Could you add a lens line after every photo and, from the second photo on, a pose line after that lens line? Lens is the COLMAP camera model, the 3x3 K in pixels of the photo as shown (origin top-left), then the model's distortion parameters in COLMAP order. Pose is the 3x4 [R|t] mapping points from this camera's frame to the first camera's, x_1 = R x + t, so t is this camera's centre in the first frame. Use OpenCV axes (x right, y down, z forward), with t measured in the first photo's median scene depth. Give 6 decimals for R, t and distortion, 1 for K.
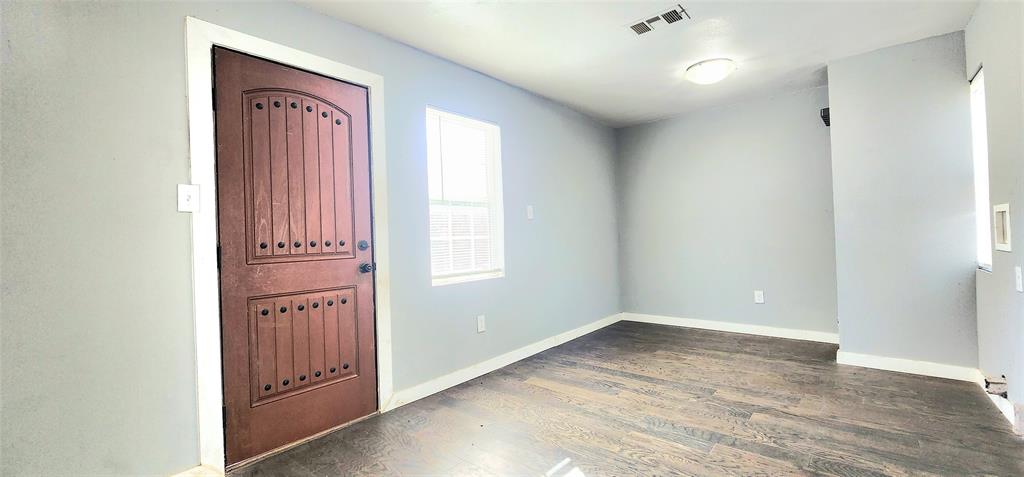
lens RADIAL K [[422.1, 0, 509.4], [0, 422.1, 237.4], [0, 0, 1]] dist [0.004692, -0.000977]
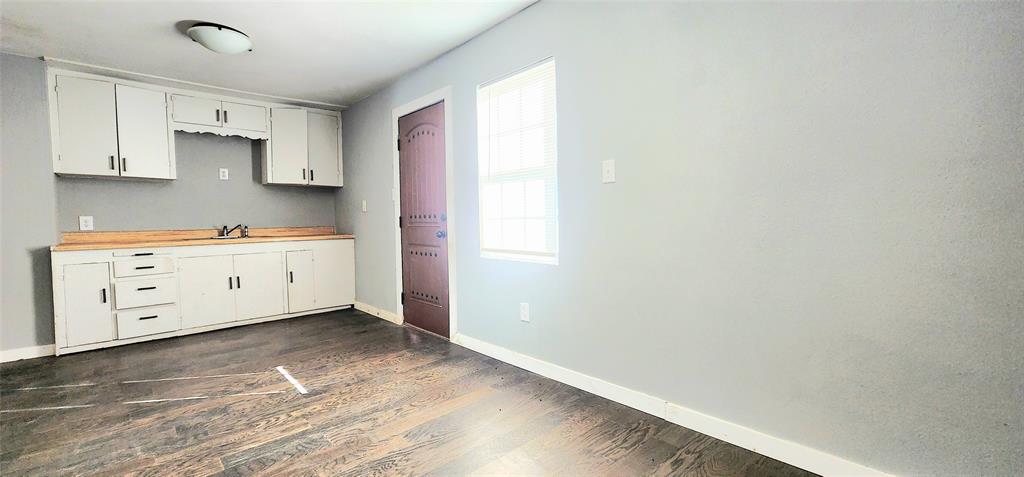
lens RADIAL K [[422.1, 0, 509.4], [0, 422.1, 236.8], [0, 0, 1]] dist [0.004692, -0.000977]
pose [[-0.133007, 0.083668, -0.987577, 0.964599], [0.026504, 0.996374, 0.080844, -0.025164], [0.990761, -0.015421, -0.134742, 1.343856]]
